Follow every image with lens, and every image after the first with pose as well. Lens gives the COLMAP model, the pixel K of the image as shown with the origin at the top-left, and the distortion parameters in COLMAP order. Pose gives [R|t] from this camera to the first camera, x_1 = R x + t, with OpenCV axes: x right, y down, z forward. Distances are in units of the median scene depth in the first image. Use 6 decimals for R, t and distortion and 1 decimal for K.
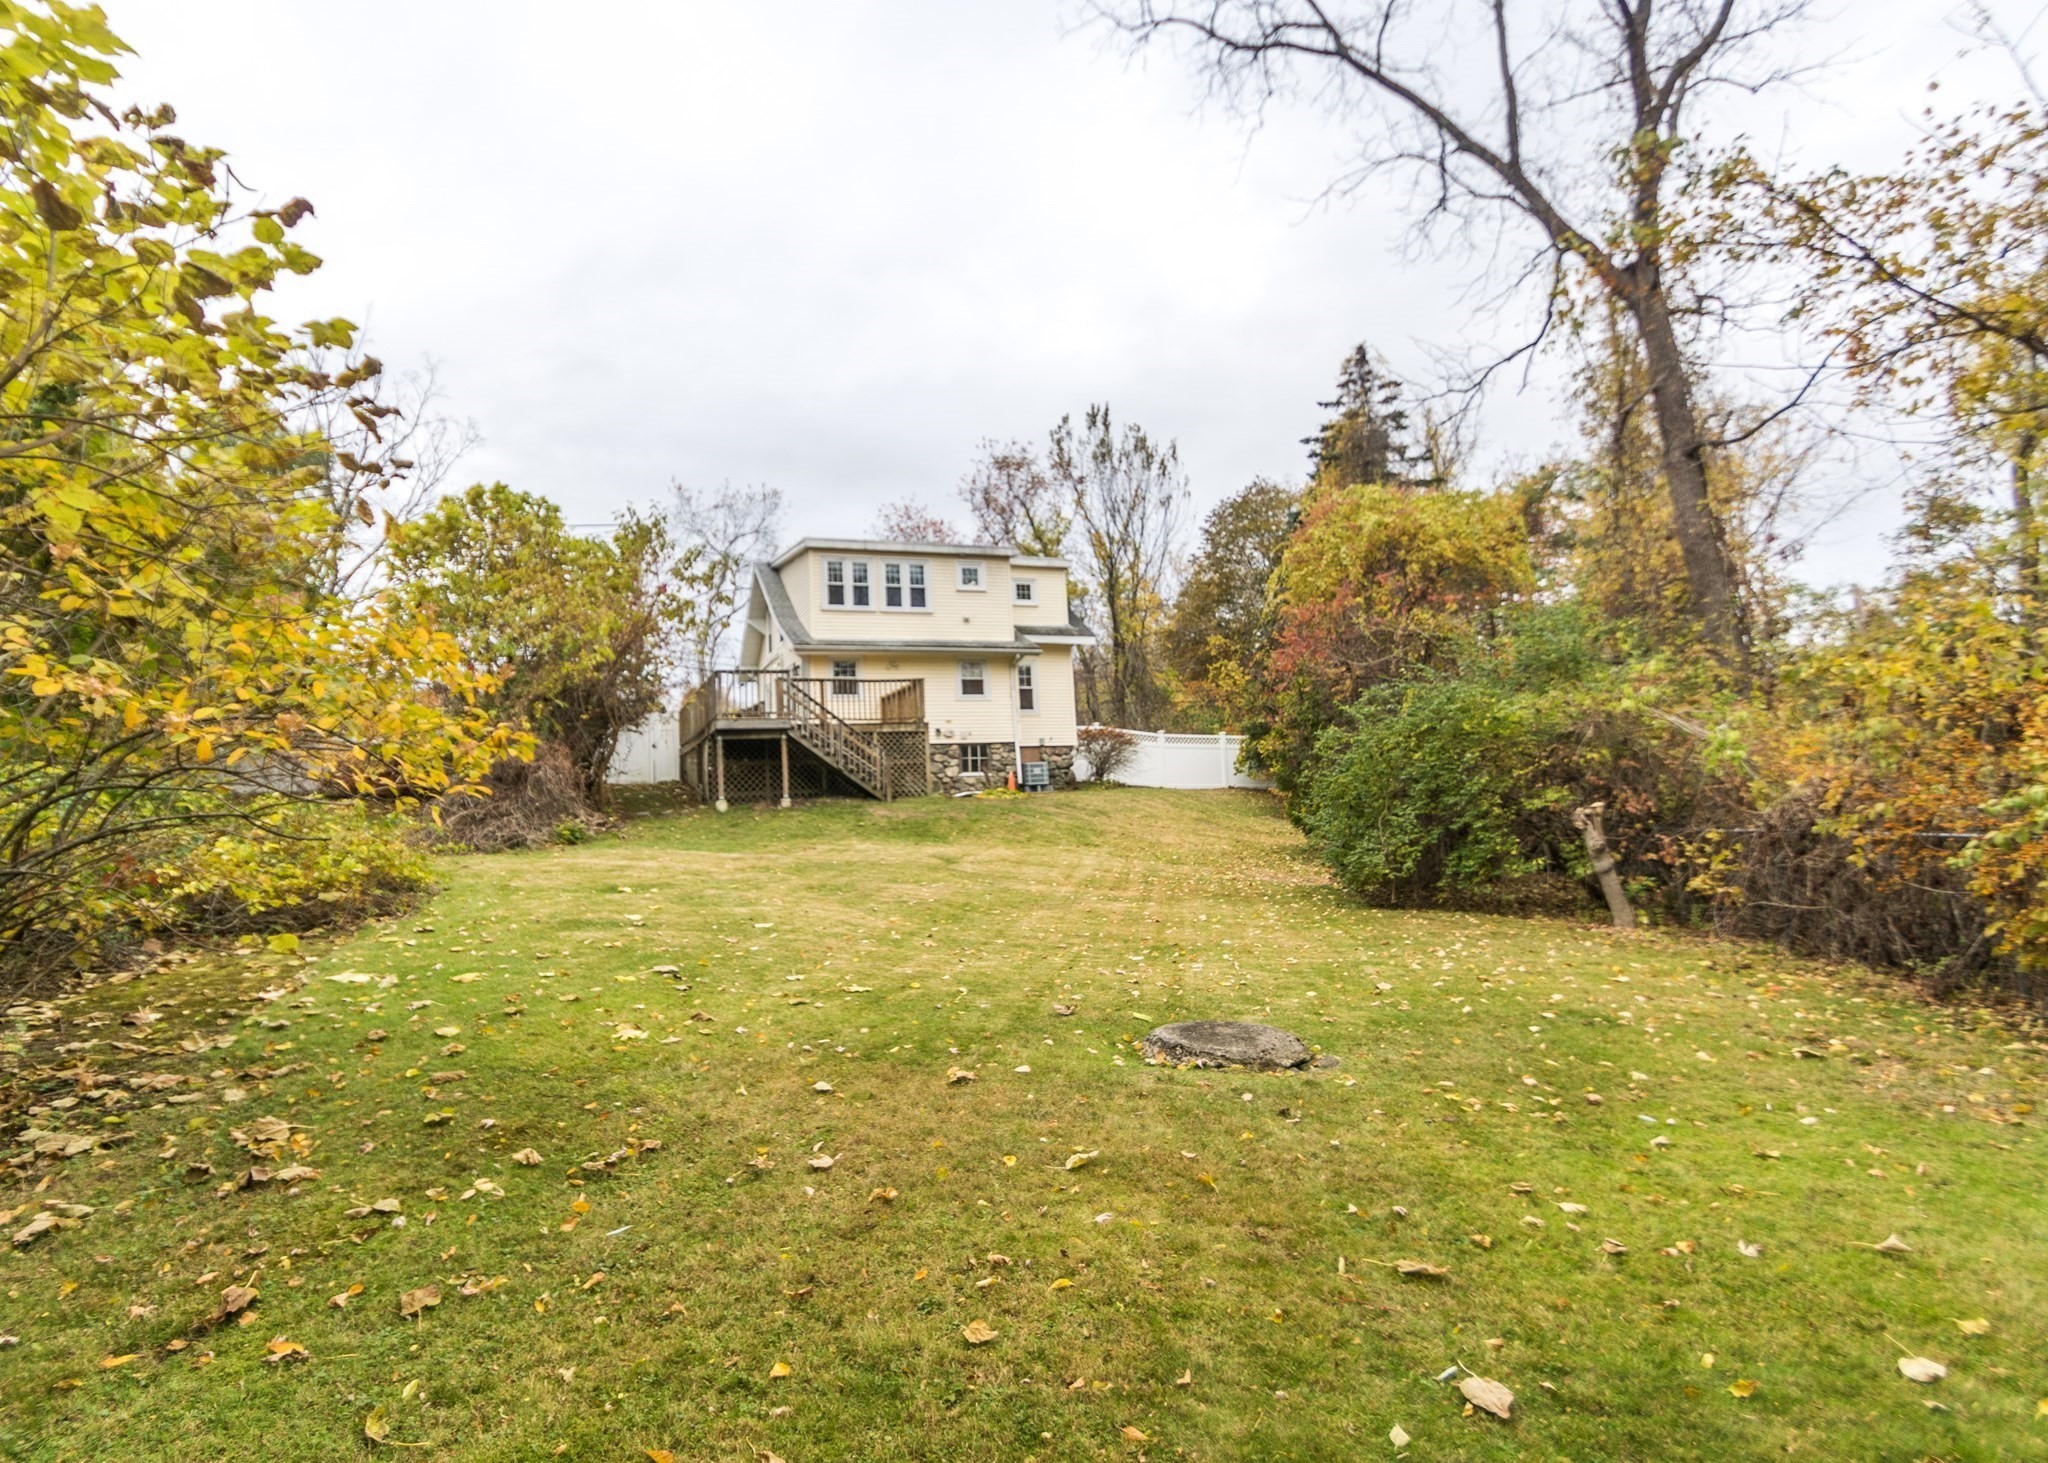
lens RADIAL K [[1106.3, 0, 961.0], [0, 1106.3, 692.0], [0, 0, 1]] dist [0.002813, 0.000265]
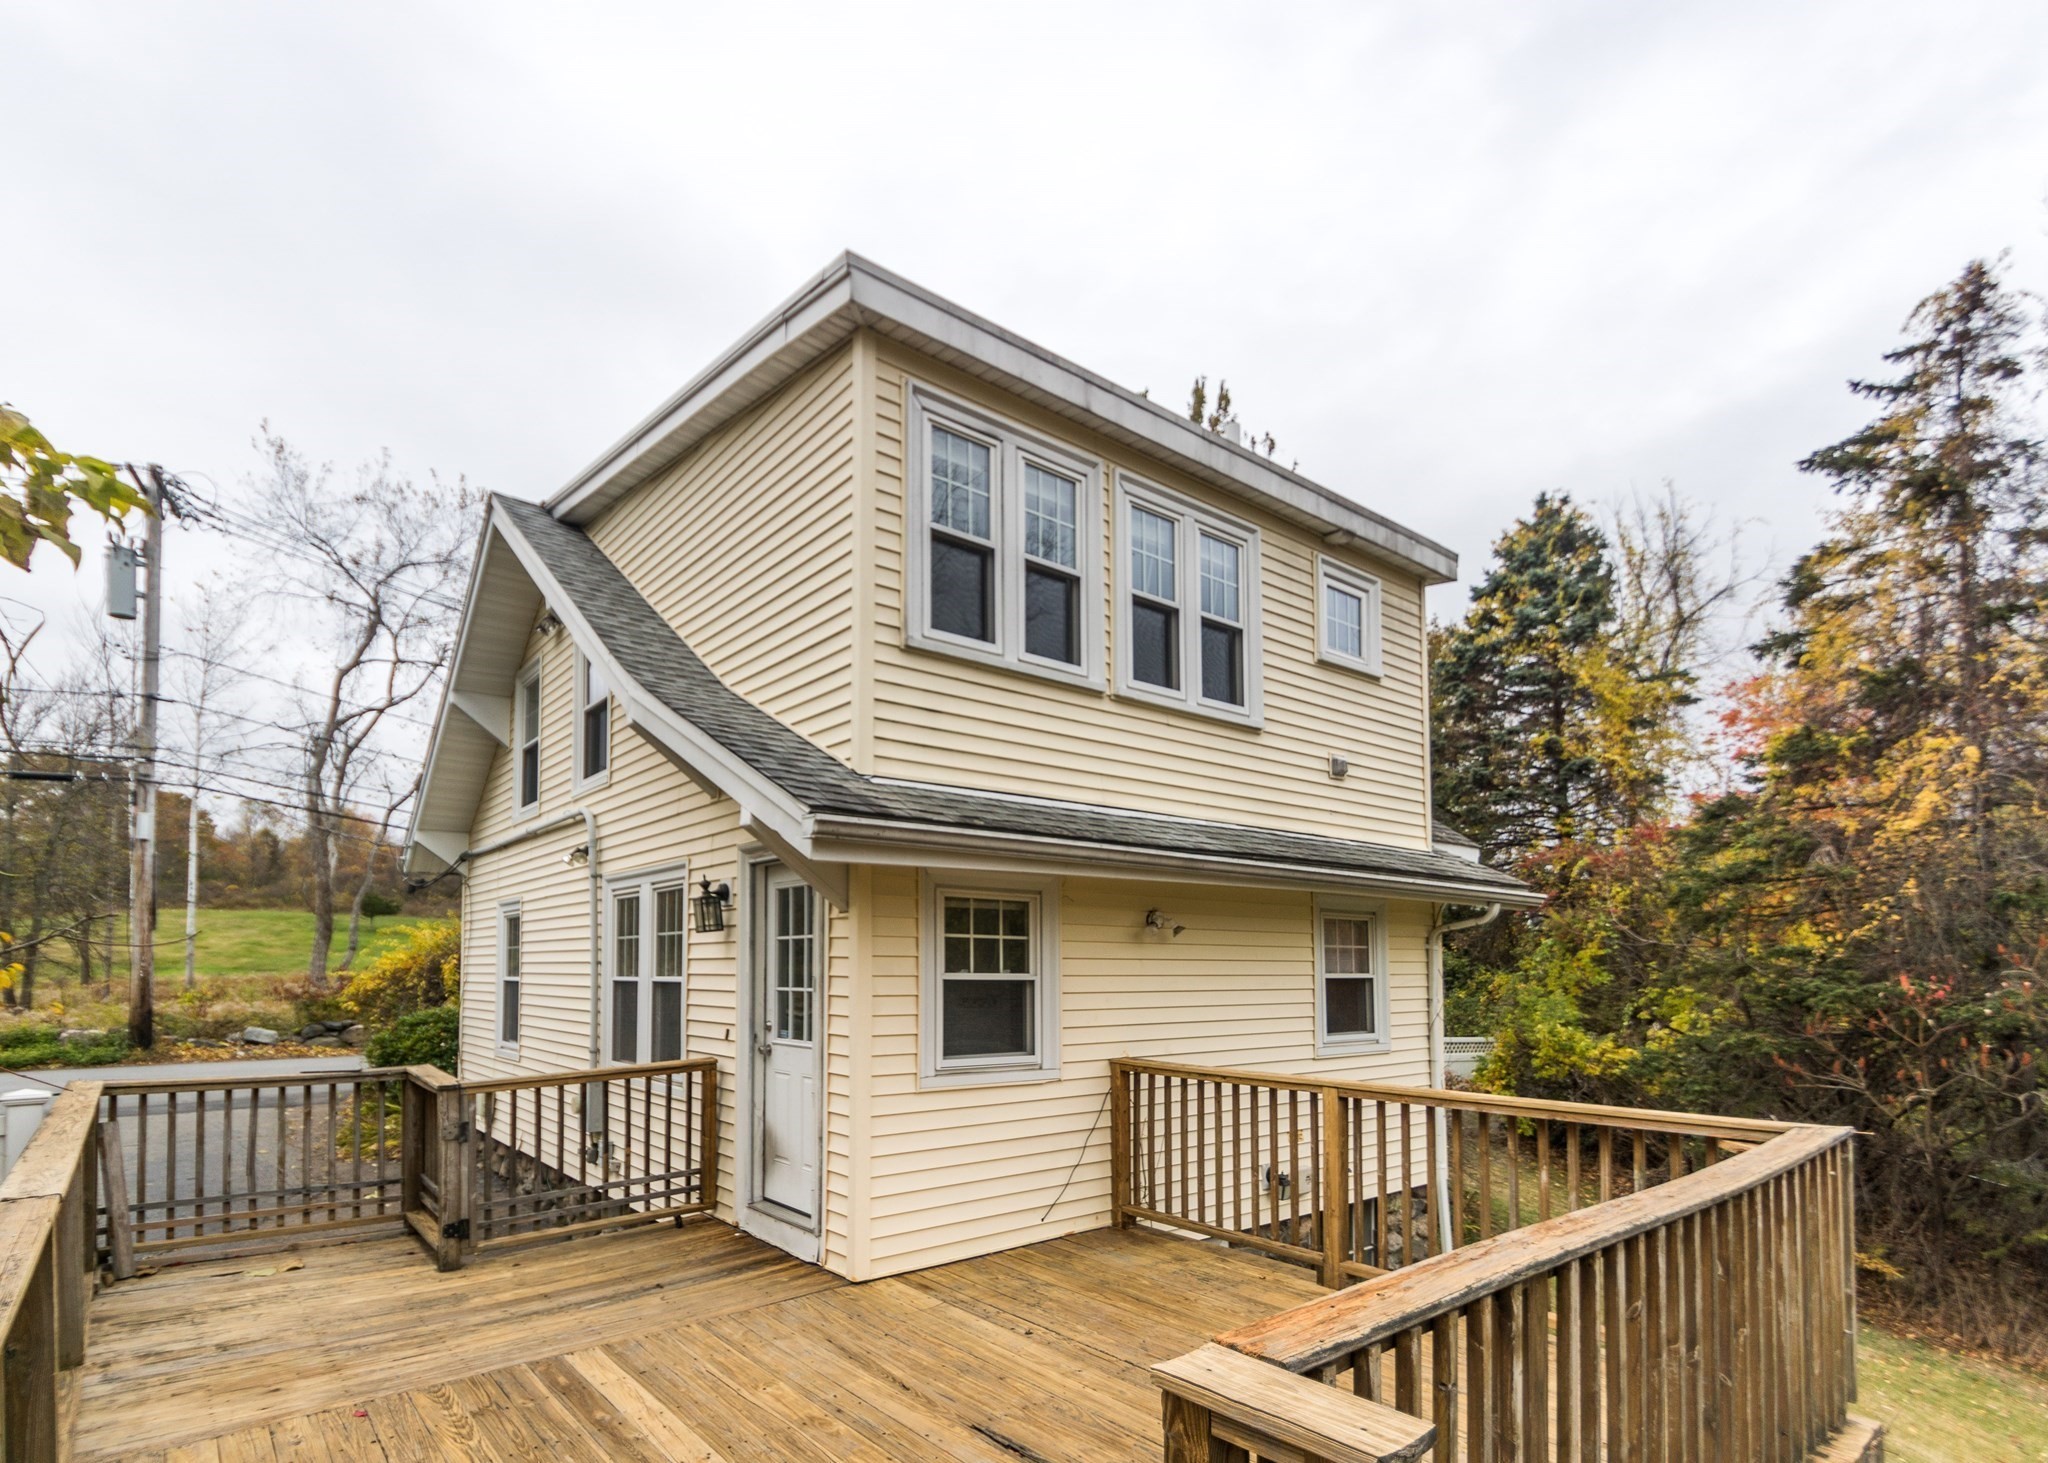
lens RADIAL K [[1044.9, 0, 1029.9], [0, 1044.9, 933.5], [0, 0, 1]] dist [0.001463, 0.000248]
pose [[0.935821, 0.051839, 0.348642, -0.163690], [-0.078891, 0.994837, 0.063839, -0.033859], [-0.343533, -0.087247, 0.935079, 0.776056]]
